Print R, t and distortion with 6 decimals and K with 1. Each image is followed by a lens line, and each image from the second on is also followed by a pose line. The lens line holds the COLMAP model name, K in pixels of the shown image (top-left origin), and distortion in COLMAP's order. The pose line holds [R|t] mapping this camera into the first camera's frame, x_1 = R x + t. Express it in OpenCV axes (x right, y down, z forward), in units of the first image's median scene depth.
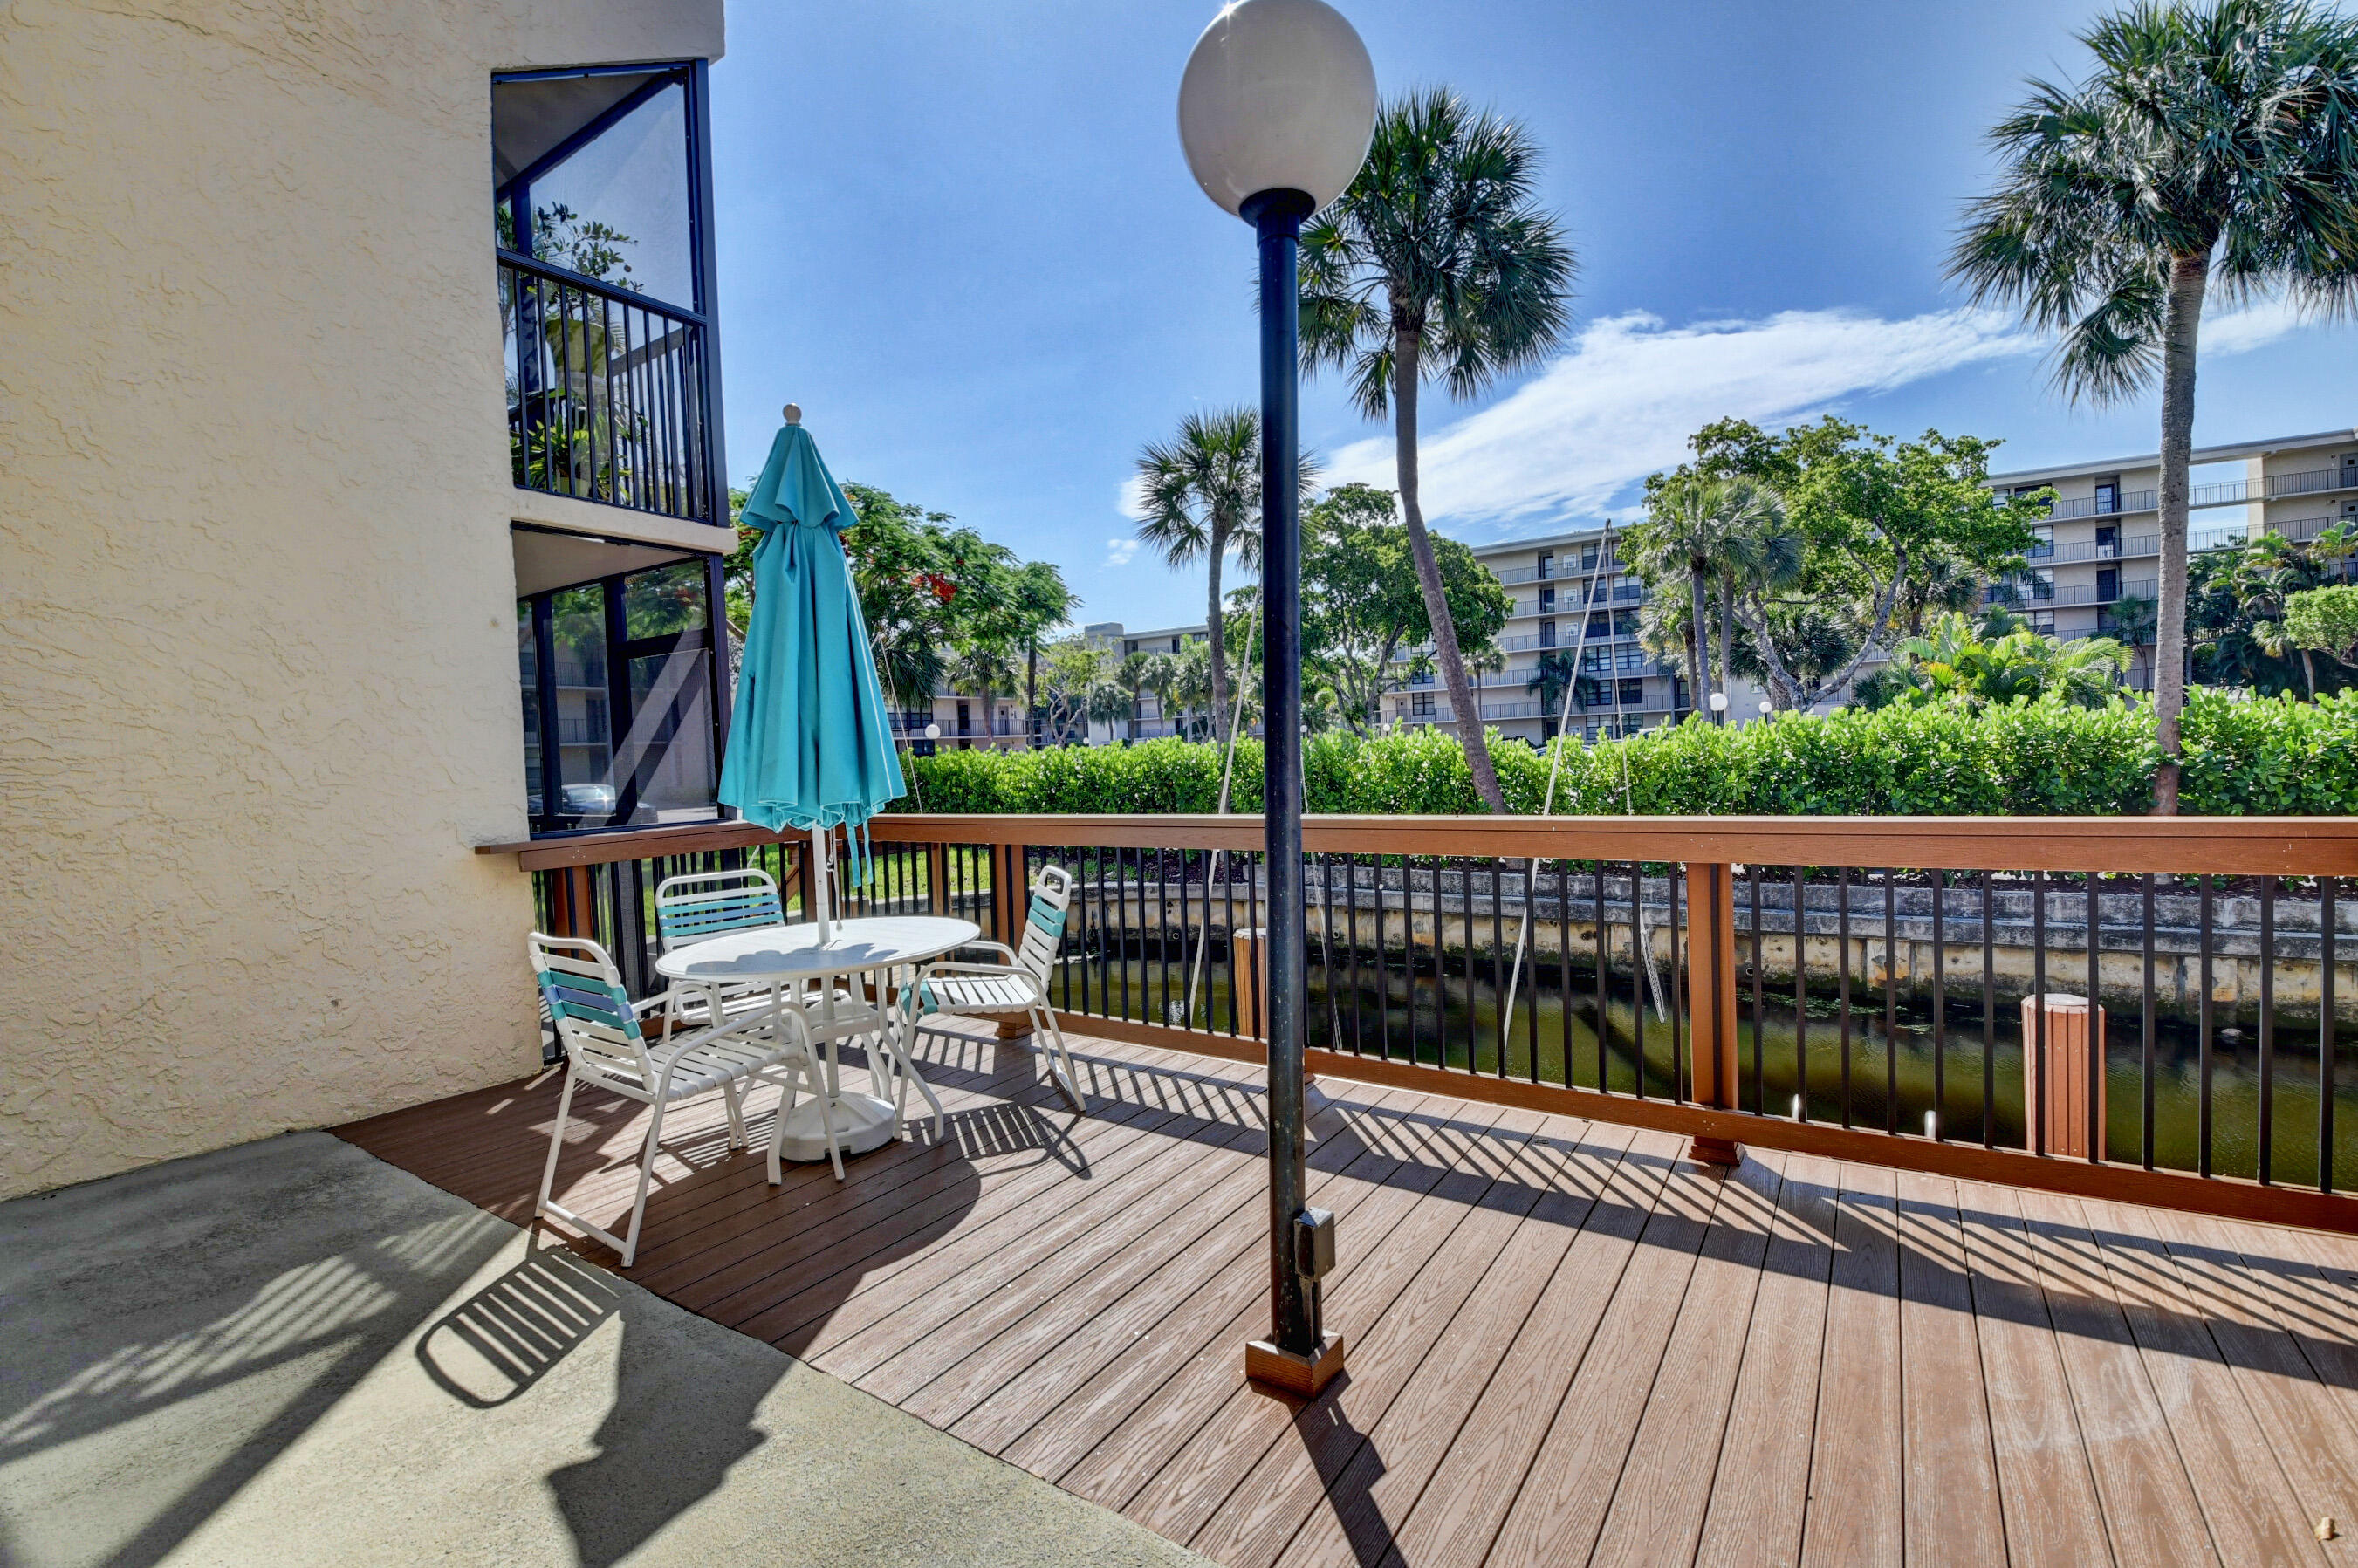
lens RADIAL K [[1053.3, 0, 1179.0], [0, 1053.3, 784.0], [0, 0, 1]] dist [0.002266, -0.024294]
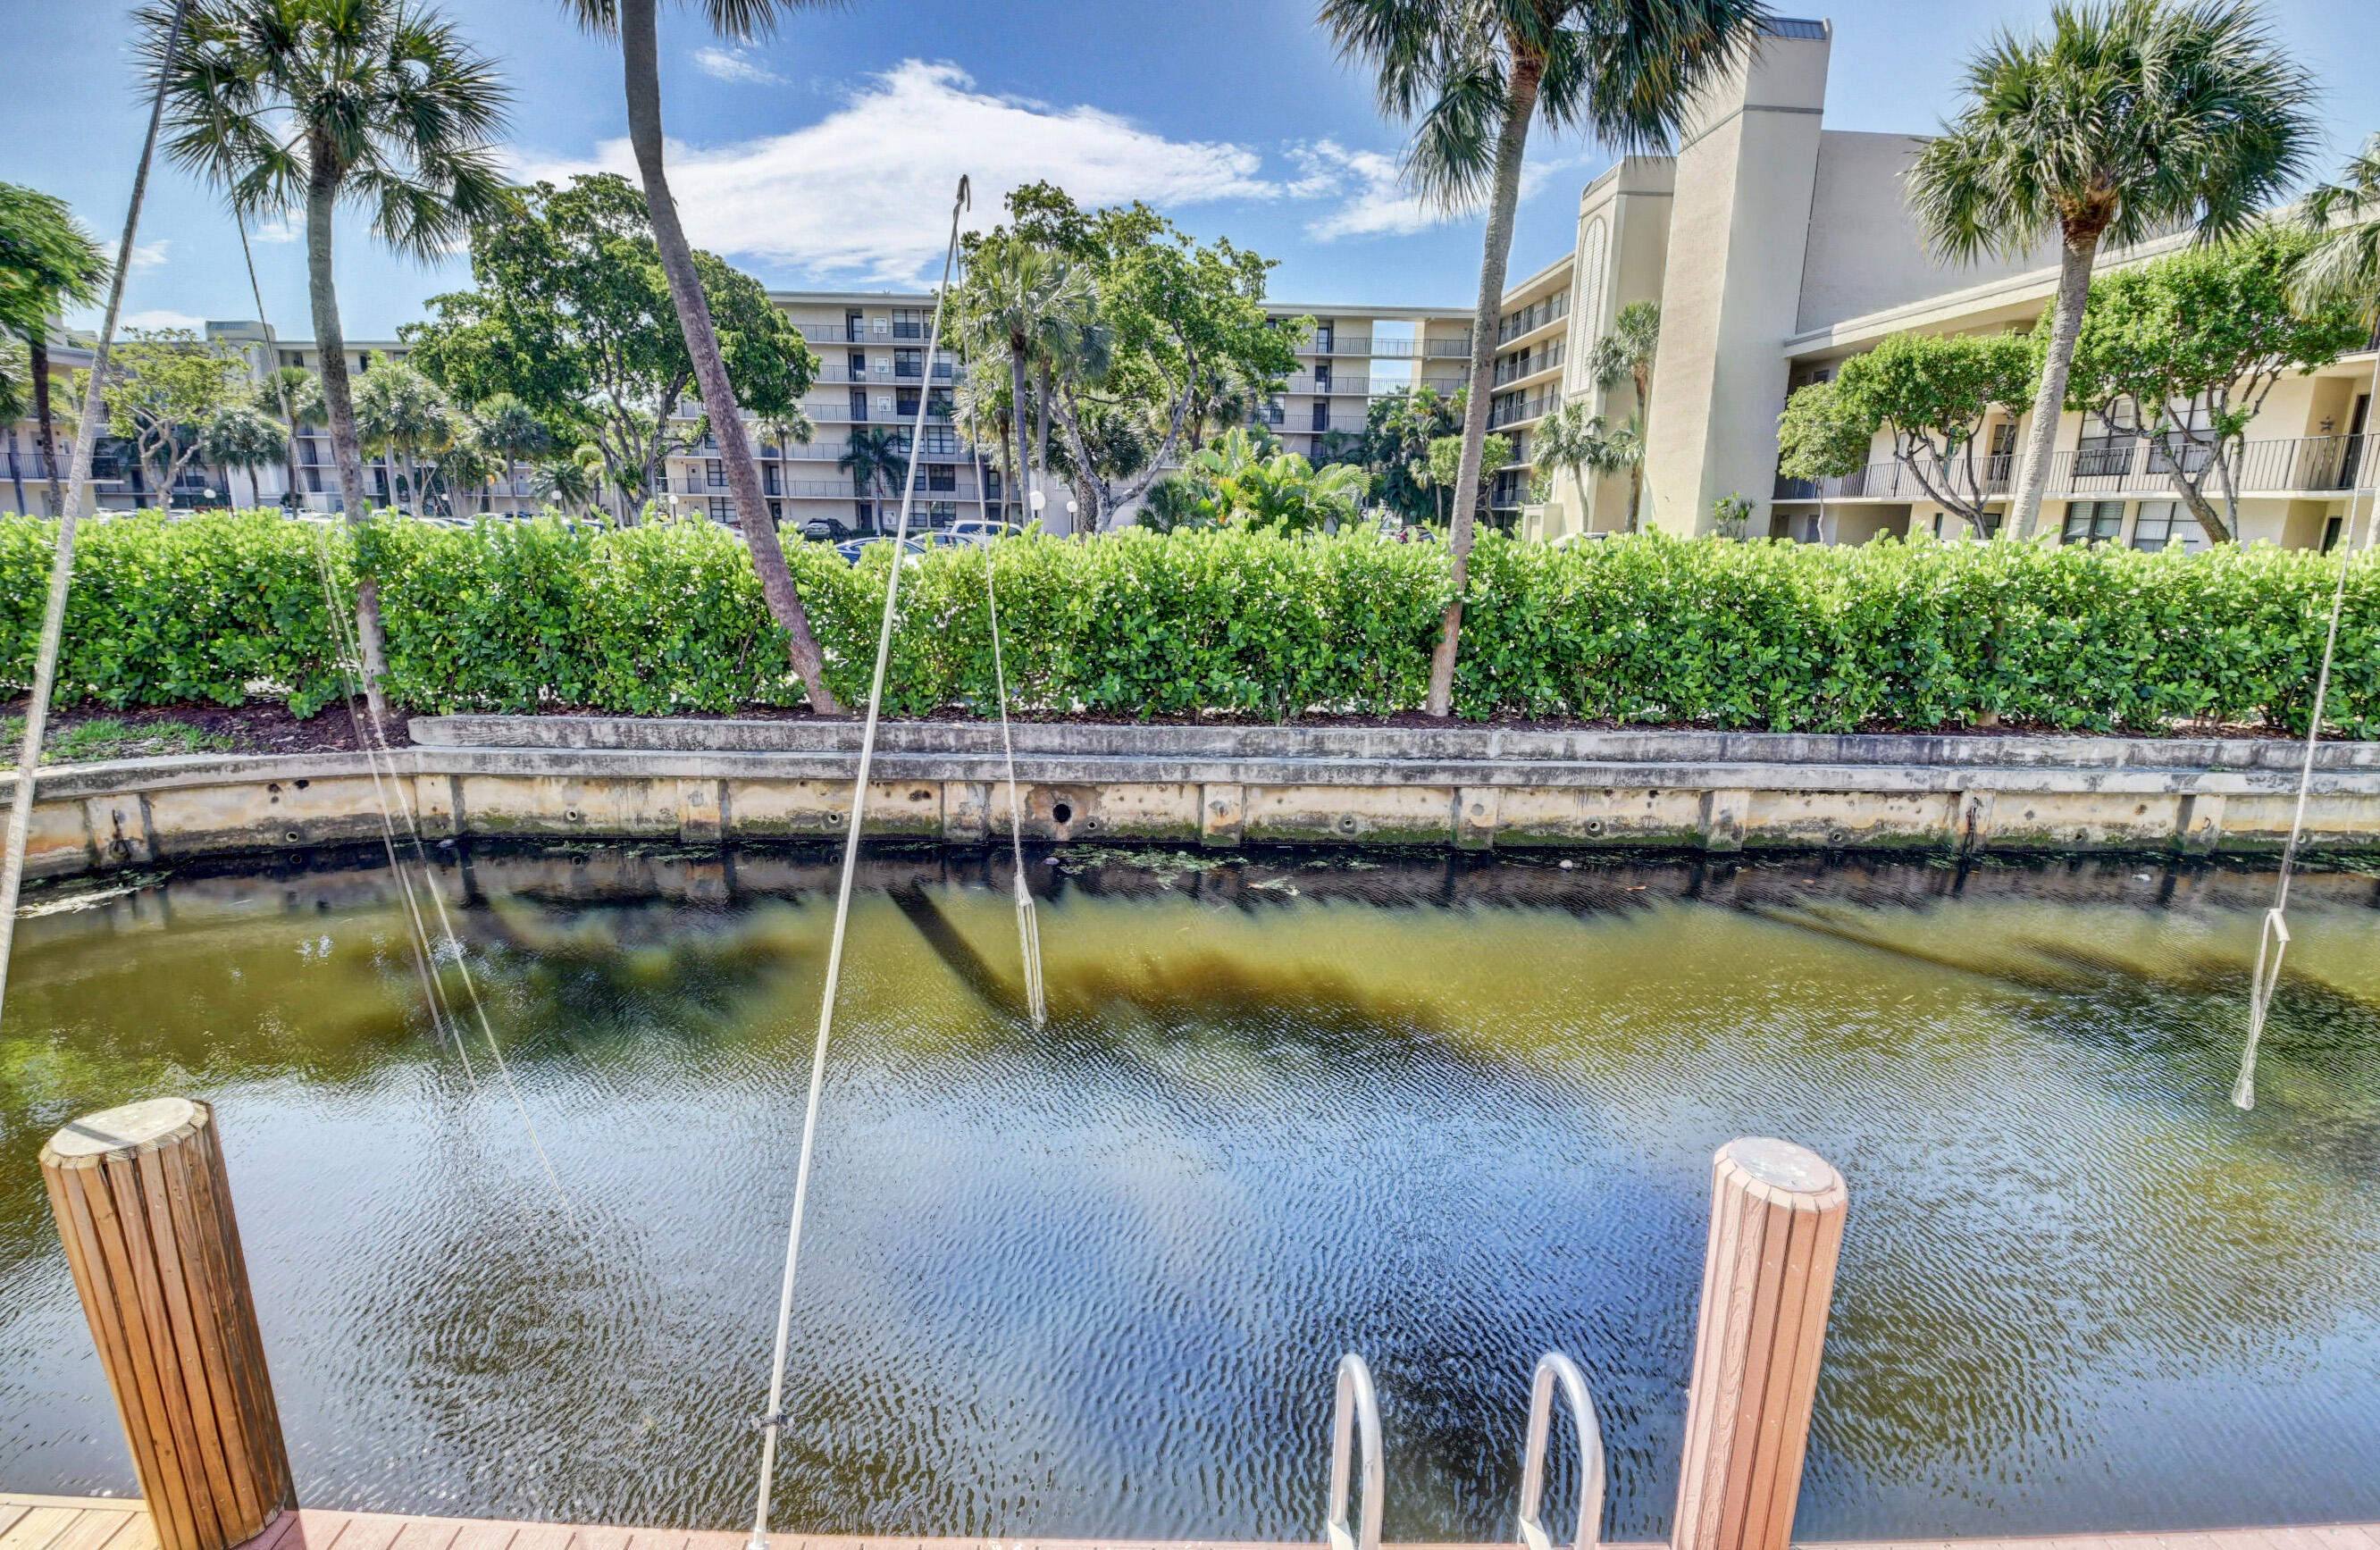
lens RADIAL K [[1139.4, 0, 1192.6], [0, 1139.4, 821.6], [0, 0, 1]] dist [0.034569, -0.046356]
pose [[0.818554, -0.089562, 0.567405, 0.044021], [-0.031543, 0.979272, 0.200078, -0.015464], [-0.573564, -0.181672, 0.798762, 0.124482]]
